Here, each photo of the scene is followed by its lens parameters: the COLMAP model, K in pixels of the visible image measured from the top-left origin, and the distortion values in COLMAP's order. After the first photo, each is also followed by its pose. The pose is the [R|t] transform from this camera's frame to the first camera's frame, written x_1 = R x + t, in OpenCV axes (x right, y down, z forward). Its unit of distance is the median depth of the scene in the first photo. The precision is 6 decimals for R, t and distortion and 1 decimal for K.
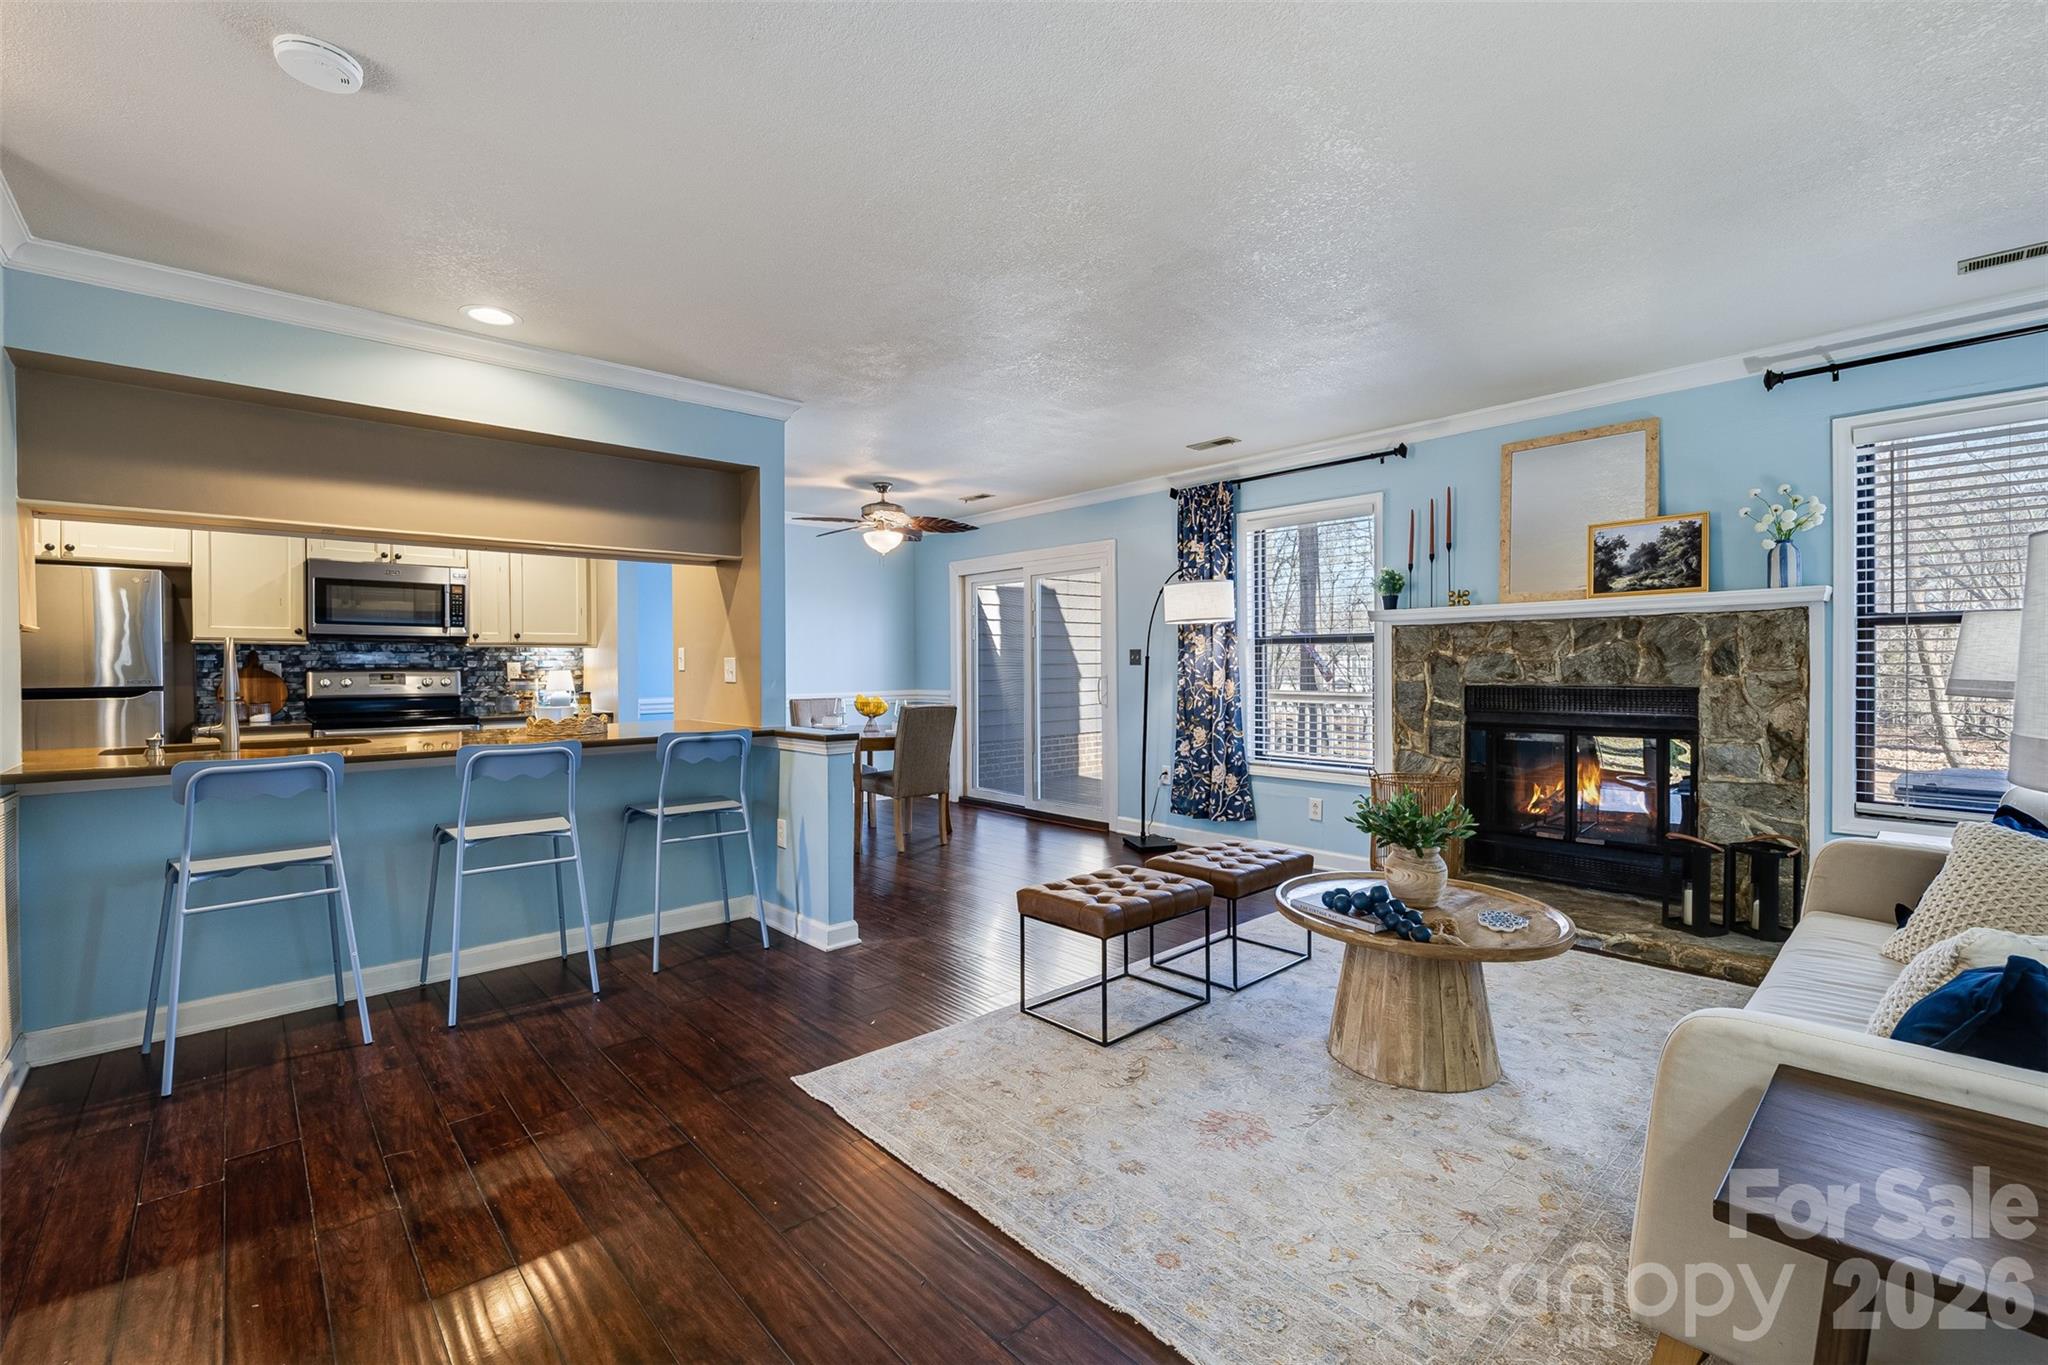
lens RADIAL K [[873.3, 0, 1021.6], [0, 873.3, 679.6], [0, 0, 1]] dist [-0.001954, -0.000580]
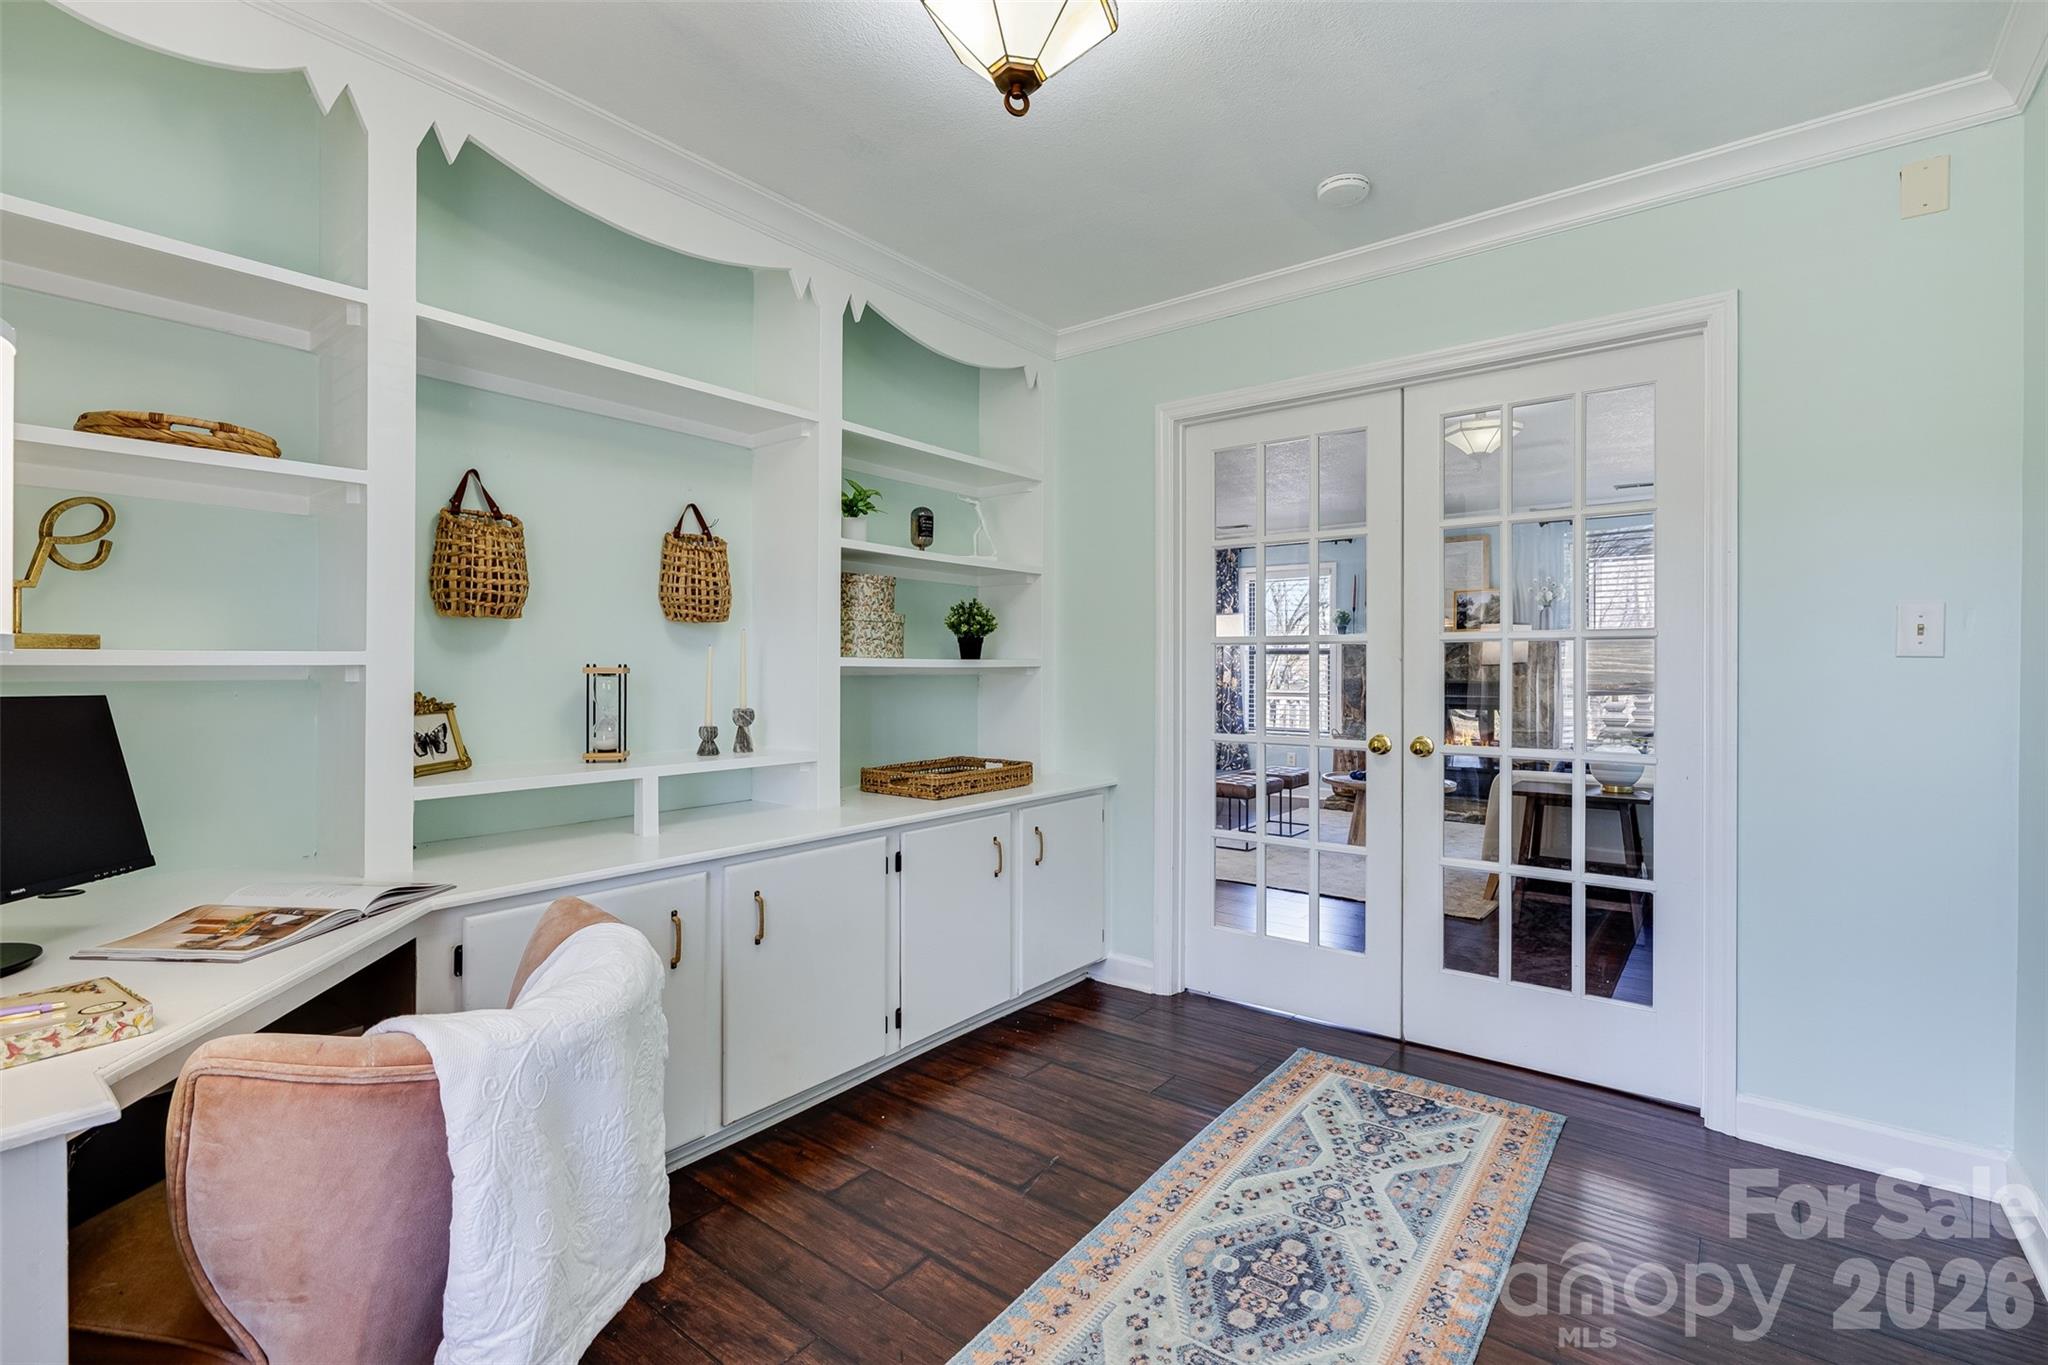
lens RADIAL K [[923.9, 0, 1017.8], [0, 923.9, 672.2], [0, 0, 1]] dist [-0.001599, -0.000080]
pose [[0.986939, 0.007102, 0.160935, -0.512578], [-0.005207, 0.999912, -0.012197, 0.016855], [-0.161008, 0.011200, 0.986890, -0.691896]]
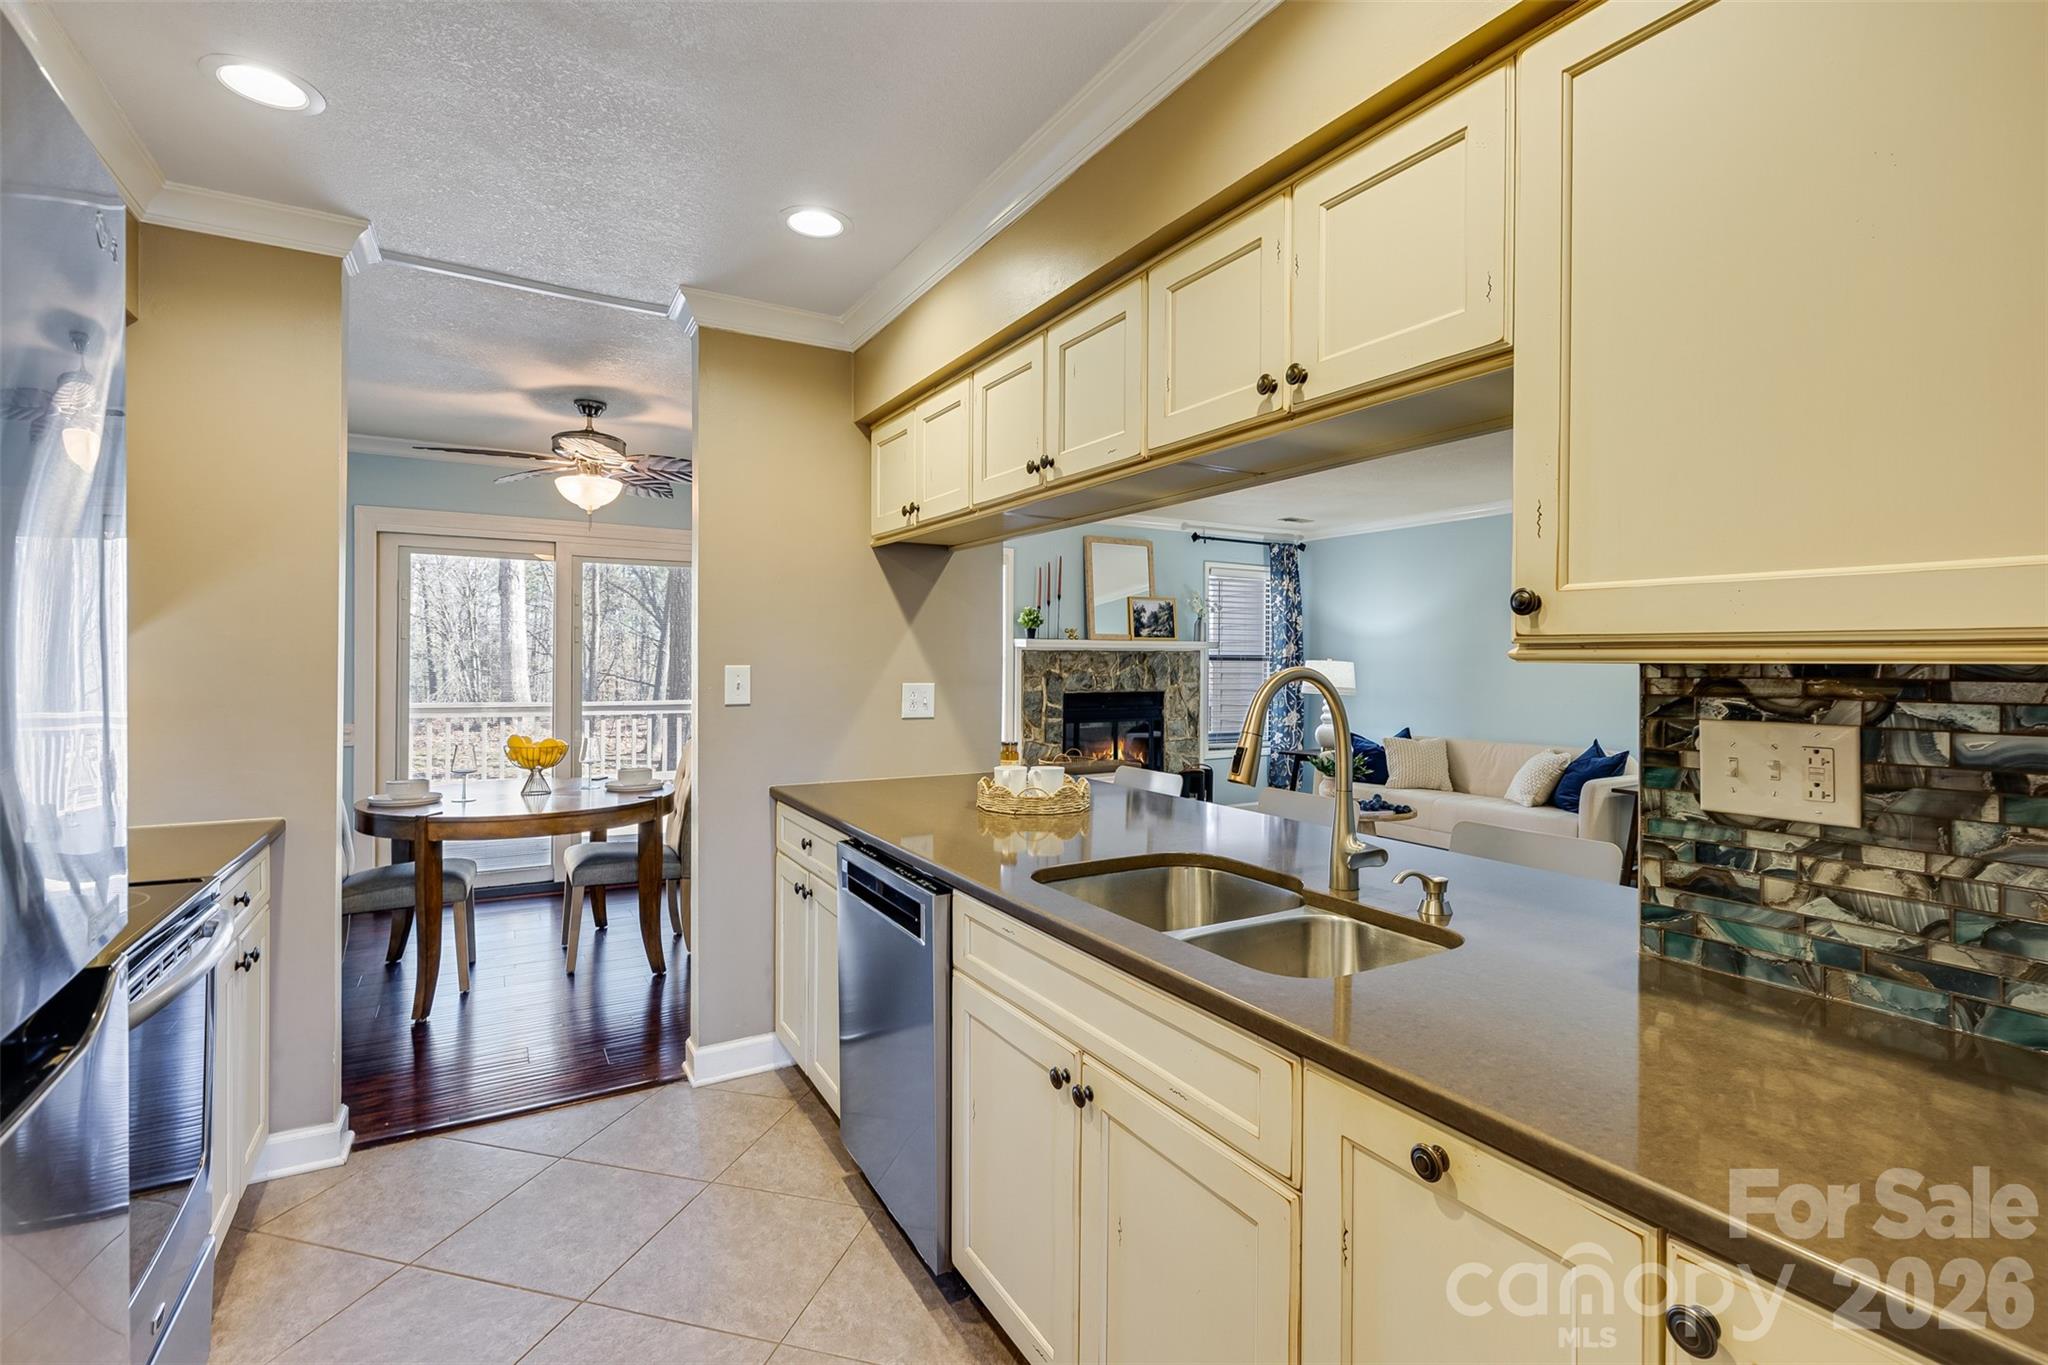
lens RADIAL K [[923.9, 0, 1024.4], [0, 923.9, 672.0], [0, 0, 1]] dist [-0.001599, -0.000080]
pose [[0.216153, 0.000682, 0.976359, -1.068890], [0.012272, 0.999919, -0.003415, -0.025700], [-0.976282, 0.012720, 0.216127, 0.763715]]
